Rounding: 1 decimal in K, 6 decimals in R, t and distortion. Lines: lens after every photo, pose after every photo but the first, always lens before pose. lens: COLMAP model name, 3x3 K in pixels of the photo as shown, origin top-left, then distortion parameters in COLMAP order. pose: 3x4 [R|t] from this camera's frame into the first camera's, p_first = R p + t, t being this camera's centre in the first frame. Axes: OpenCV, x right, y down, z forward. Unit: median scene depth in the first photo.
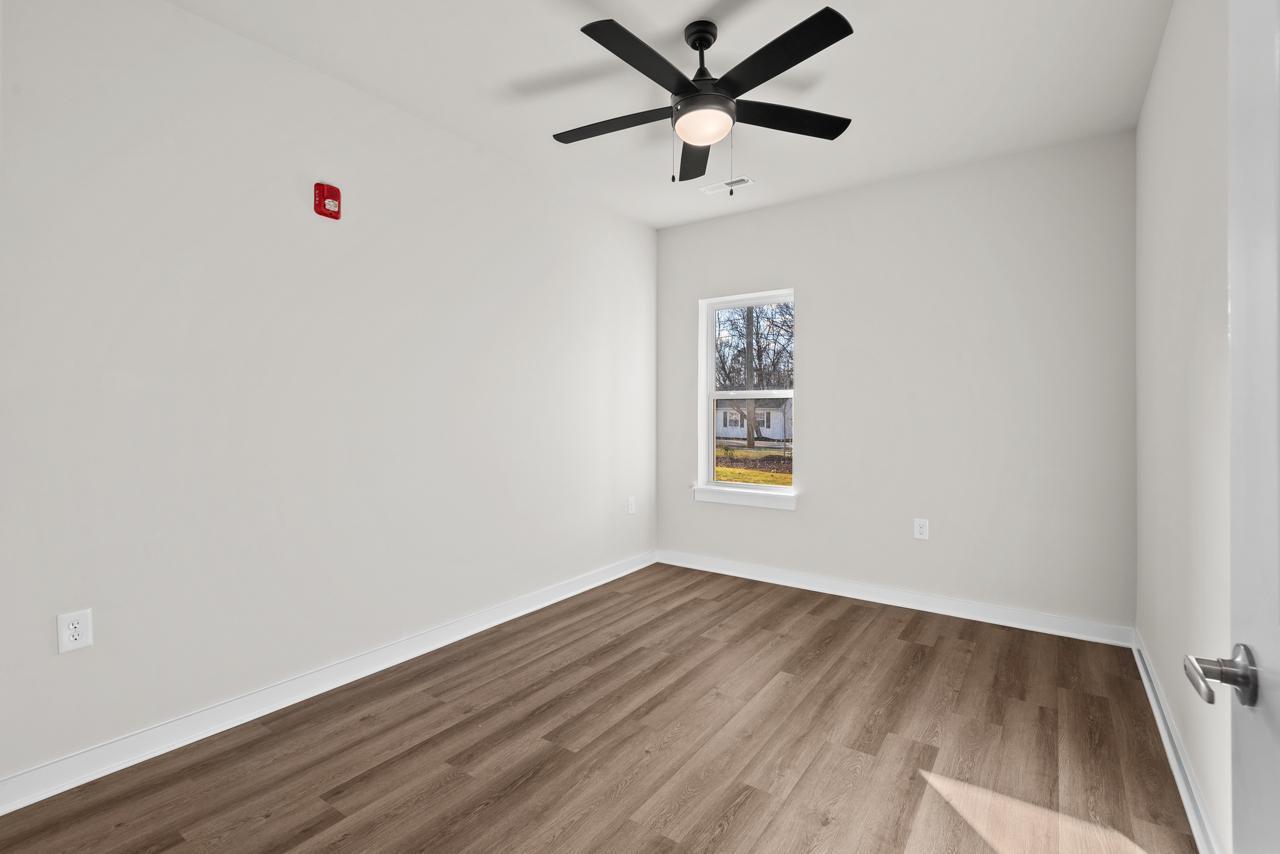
lens RADIAL K [[574.3, 0, 646.3], [0, 574.3, 413.8], [0, 0, 1]] dist [0.023258, -0.014871]
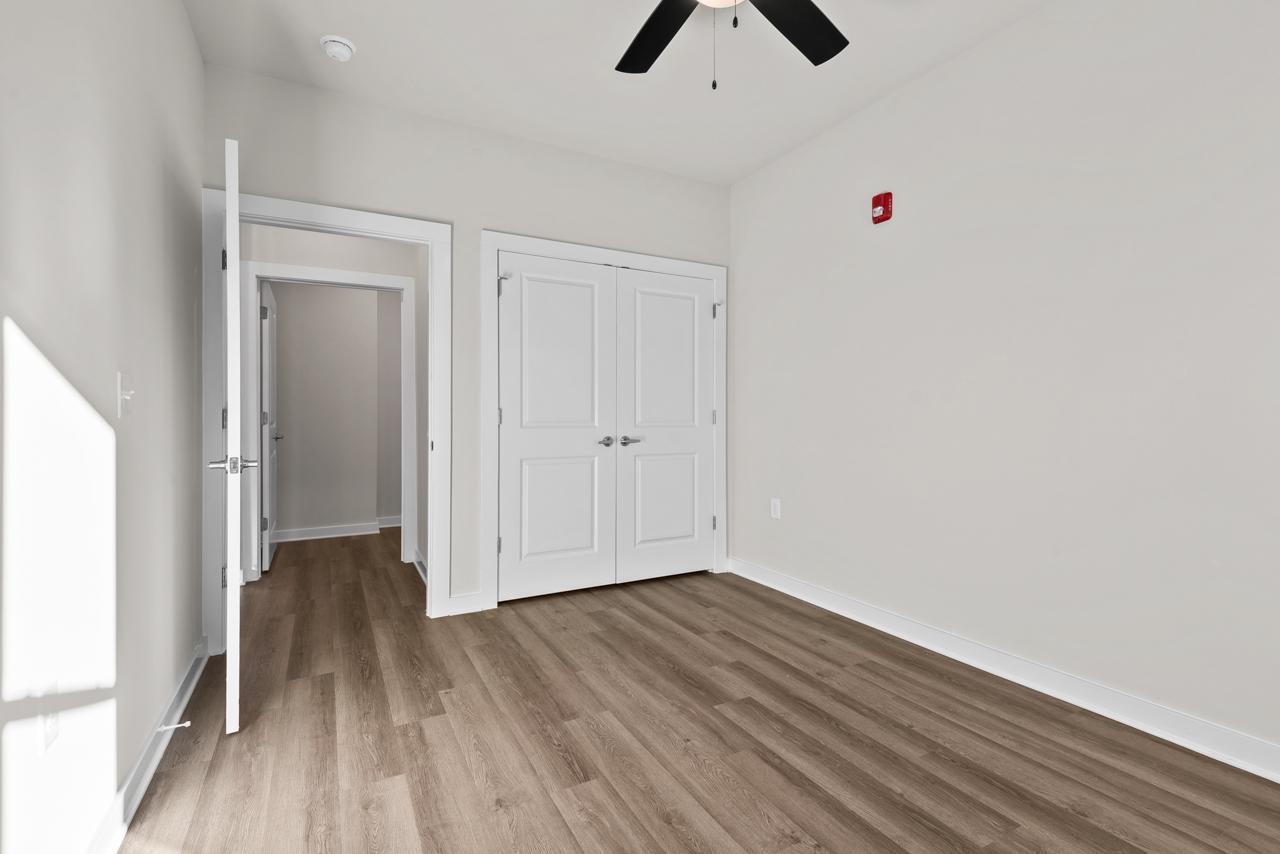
lens RADIAL K [[574.3, 0, 646.3], [0, 574.3, 413.8], [0, 0, 1]] dist [0.023258, -0.014871]
pose [[-0.434973, -0.003956, -0.900435, 0.811166], [-0.000210, 0.999991, -0.004292, 0.054137], [0.900443, -0.001678, -0.434970, 1.245787]]
